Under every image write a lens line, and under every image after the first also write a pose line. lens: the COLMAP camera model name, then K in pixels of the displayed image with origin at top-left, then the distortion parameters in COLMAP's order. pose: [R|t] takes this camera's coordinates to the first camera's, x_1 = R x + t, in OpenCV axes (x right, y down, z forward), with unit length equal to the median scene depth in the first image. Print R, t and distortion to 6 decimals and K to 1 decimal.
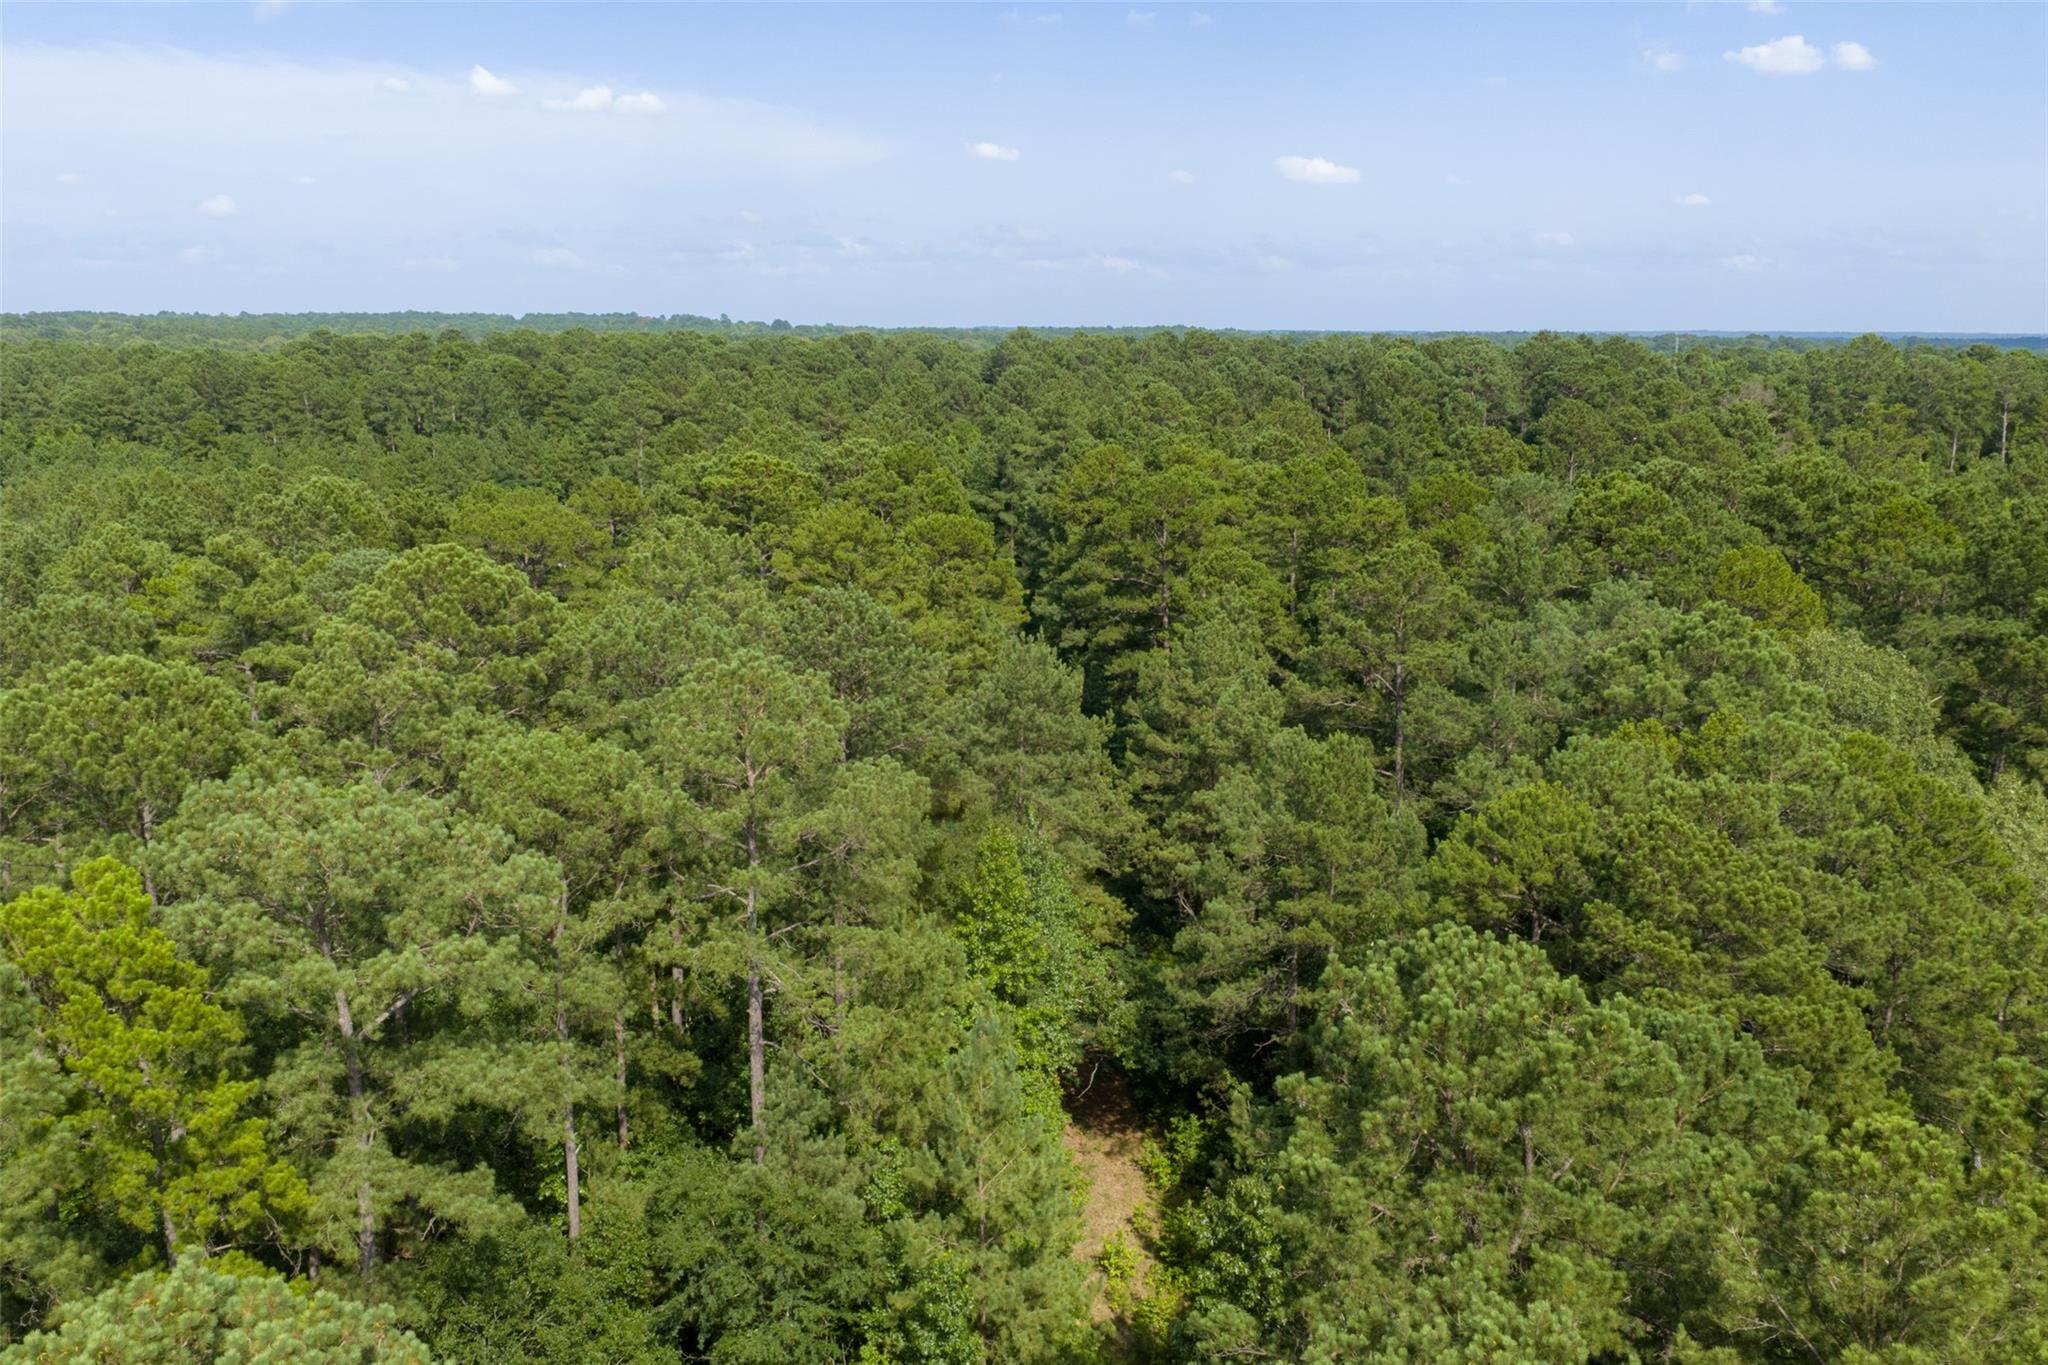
lens RADIAL K [[1660.4, 0, 1024.4], [0, 1660.4, 653.7], [0, 0, 1]] dist [0.002204, -0.003142]
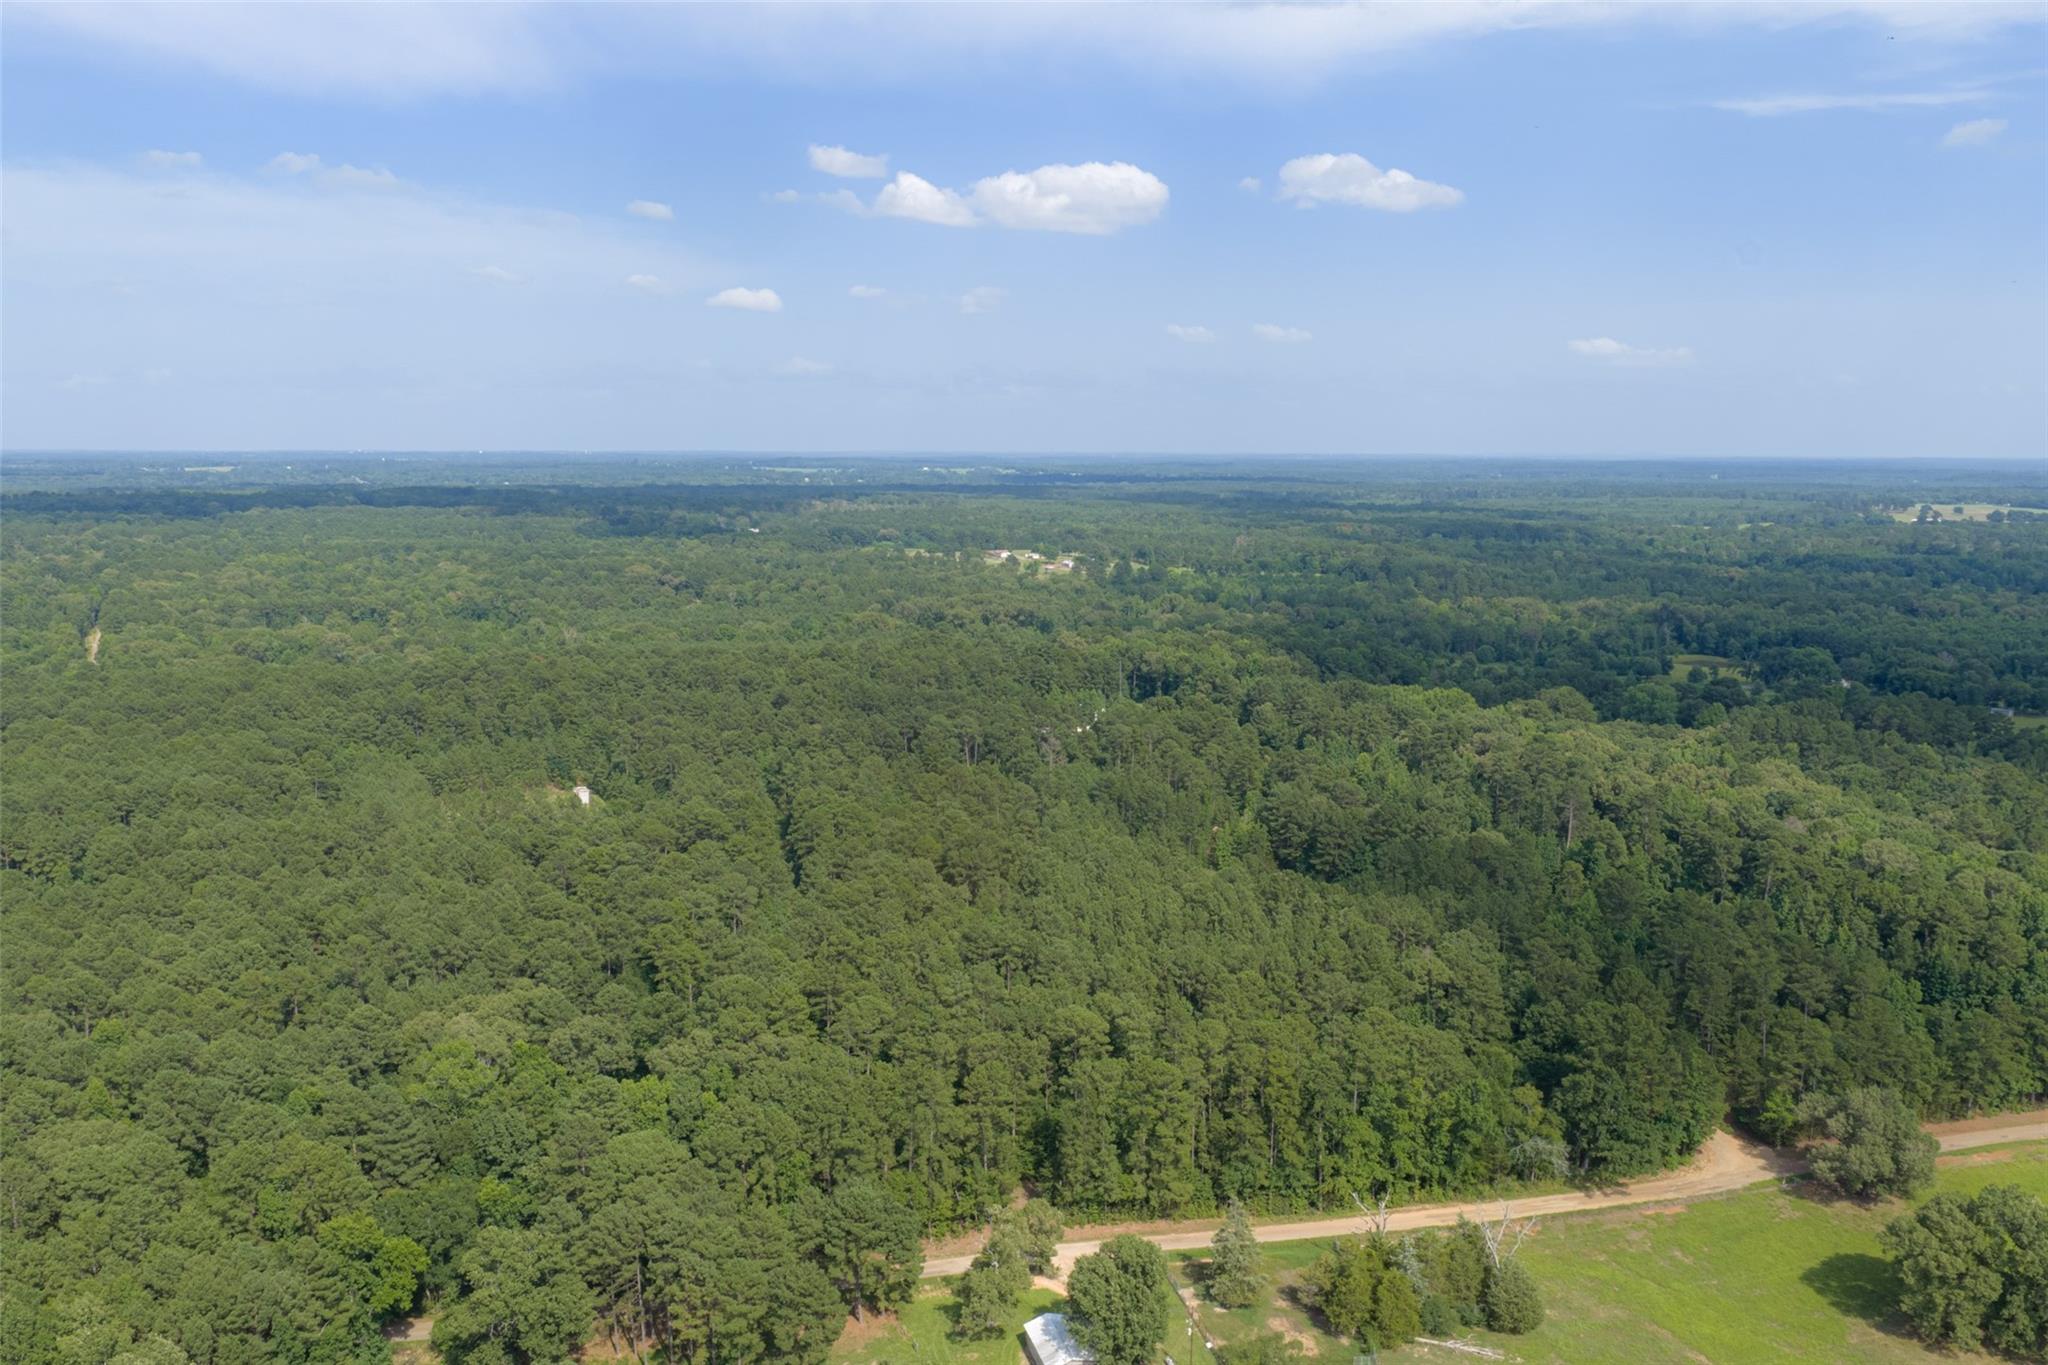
lens RADIAL K [[1660.4, 0, 1024.4], [0, 1660.4, 653.7], [0, 0, 1]] dist [0.002204, -0.003142]
pose [[0.993152, -0.012433, 0.116163, 0.165671], [0.020101, 0.997678, -0.065072, -0.280988], [-0.115084, 0.066962, 0.991096, -3.974281]]
